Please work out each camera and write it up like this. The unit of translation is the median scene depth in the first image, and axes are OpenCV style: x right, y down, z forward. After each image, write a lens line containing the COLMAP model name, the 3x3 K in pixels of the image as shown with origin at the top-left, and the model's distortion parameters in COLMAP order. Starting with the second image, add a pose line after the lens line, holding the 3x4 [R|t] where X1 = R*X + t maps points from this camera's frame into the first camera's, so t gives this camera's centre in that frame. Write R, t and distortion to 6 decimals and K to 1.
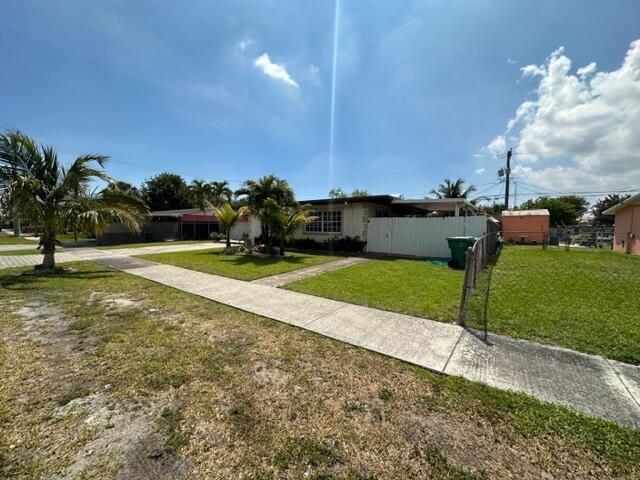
lens RADIAL K [[274.2, 0, 320.0], [0, 274.2, 240.0], [0, 0, 1]] dist [0.000346, 0.000034]
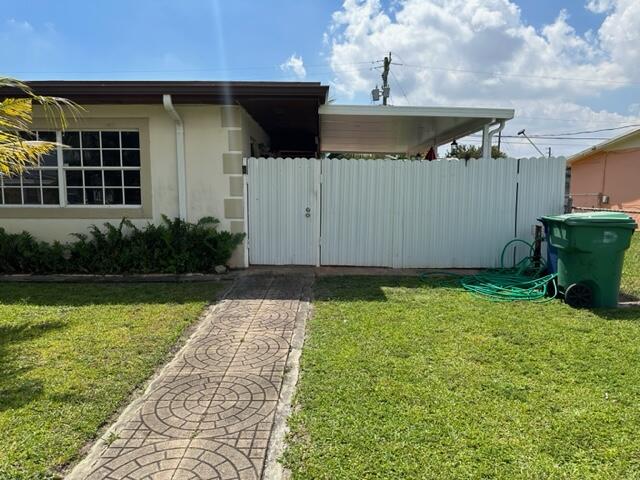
lens RADIAL K [[451.3, 0, 320.0], [0, 451.3, 240.0], [0, 0, 1]] dist [0.044489, -0.045565]
pose [[0.795423, -0.072246, 0.601733, -0.066587], [0.032528, 0.996528, 0.076647, -0.022649], [-0.605181, -0.041393, 0.795011, 0.503487]]
